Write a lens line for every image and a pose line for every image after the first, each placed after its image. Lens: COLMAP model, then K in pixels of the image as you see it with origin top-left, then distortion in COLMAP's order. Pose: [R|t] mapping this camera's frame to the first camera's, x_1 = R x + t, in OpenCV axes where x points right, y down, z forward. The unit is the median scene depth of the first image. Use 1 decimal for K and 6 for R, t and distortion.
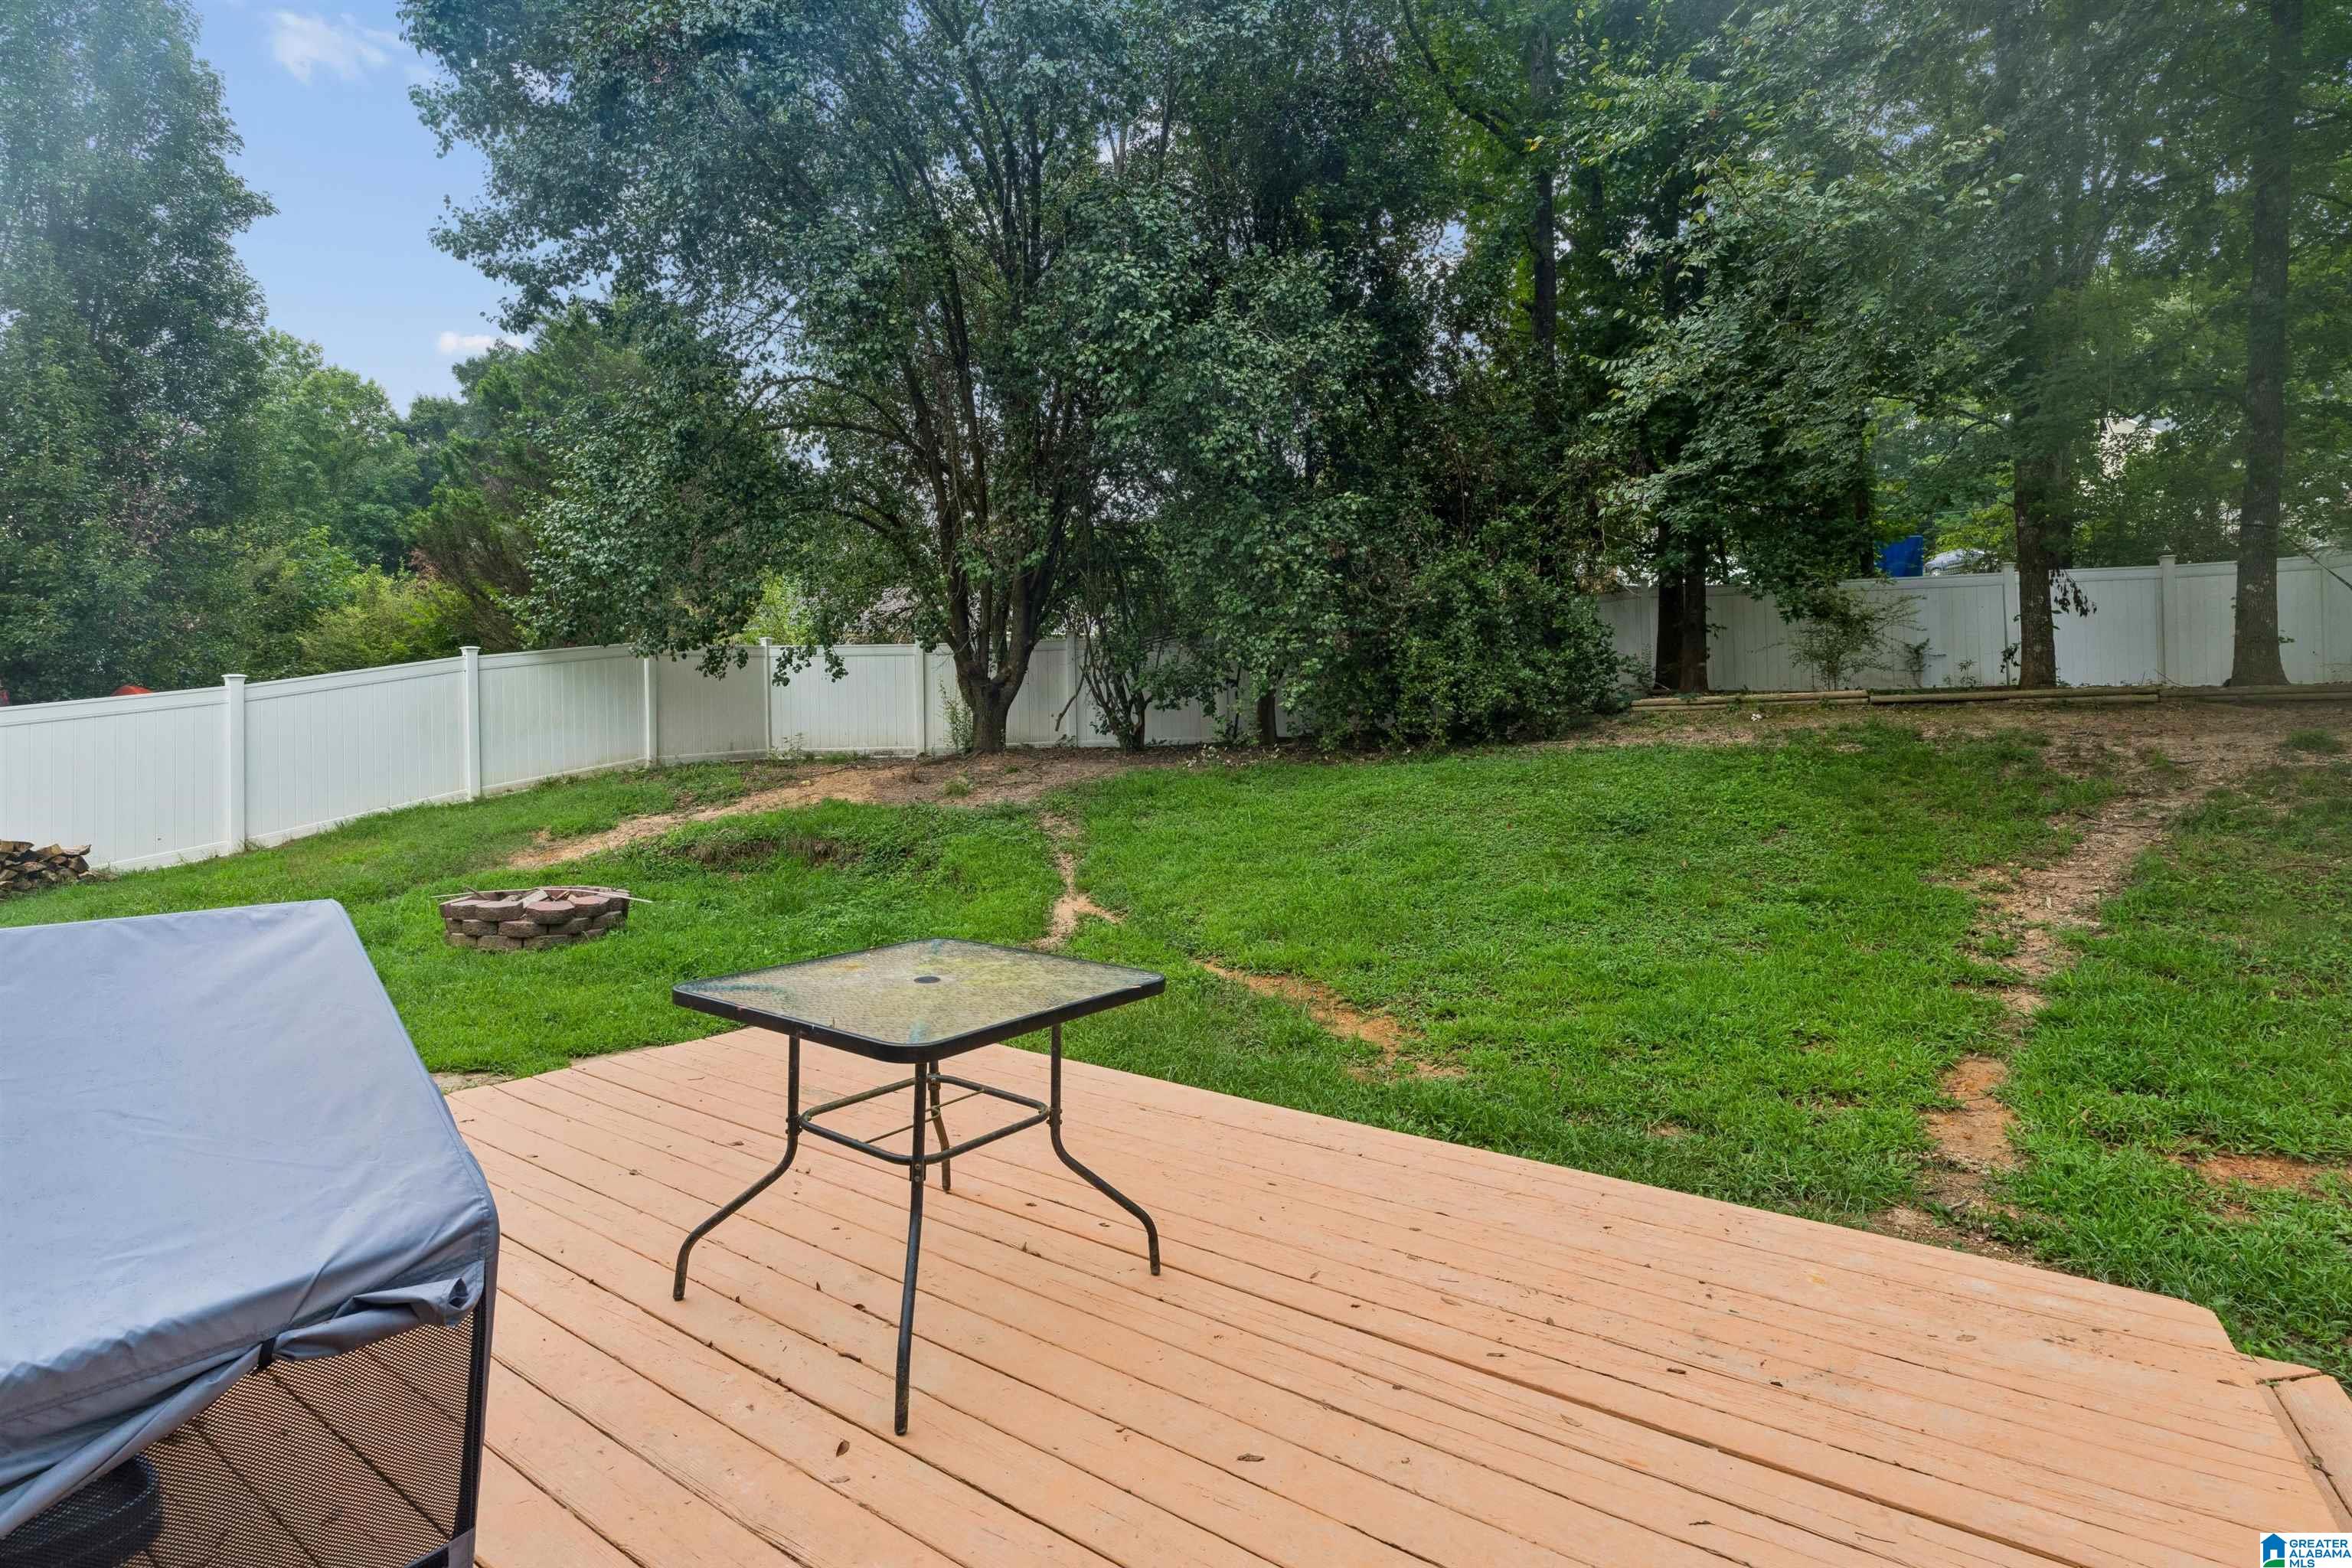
lens RADIAL K [[1065.7, 0, 1181.8], [0, 1065.7, 735.7], [0, 0, 1]] dist [-0.008393, 0.002144]
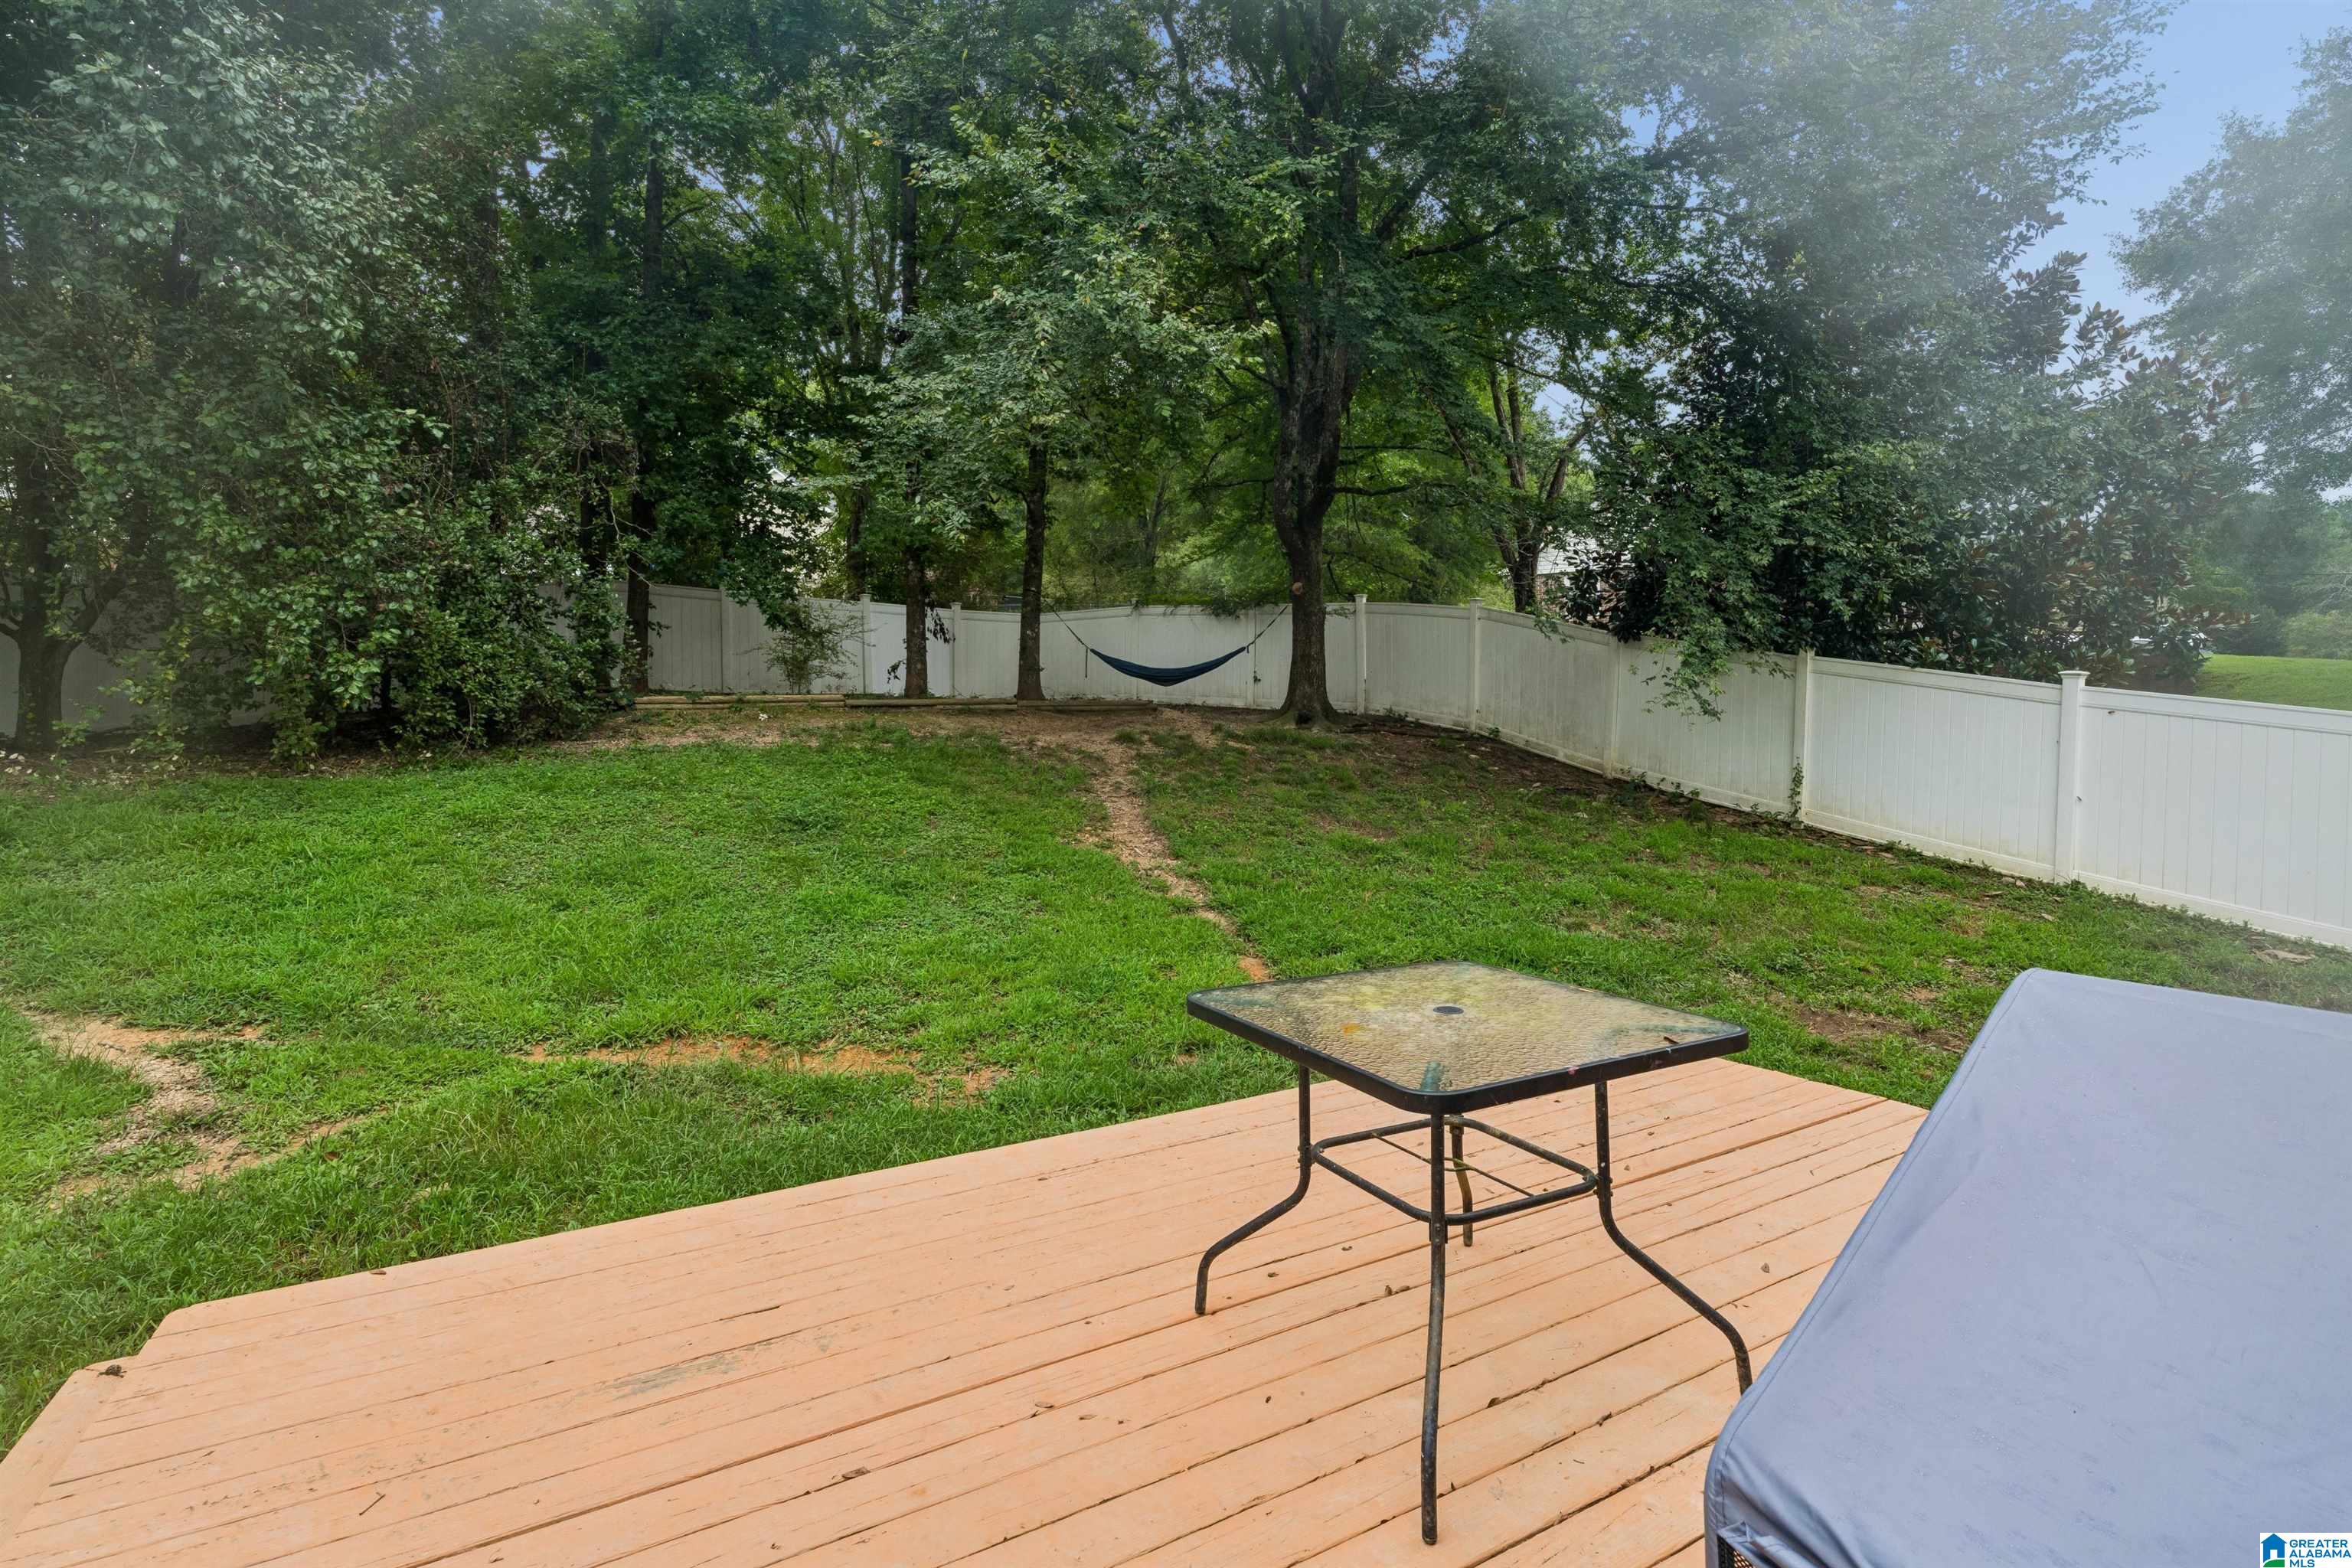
lens RADIAL K [[1065.7, 0, 1186.3], [0, 1065.7, 737.2], [0, 0, 1]] dist [-0.008393, 0.002144]
pose [[0.443947, -0.003877, 0.896045, -0.213059], [0.002758, 0.999992, 0.002960, 0.000298], [-0.896049, 0.001157, 0.443954, 0.153128]]
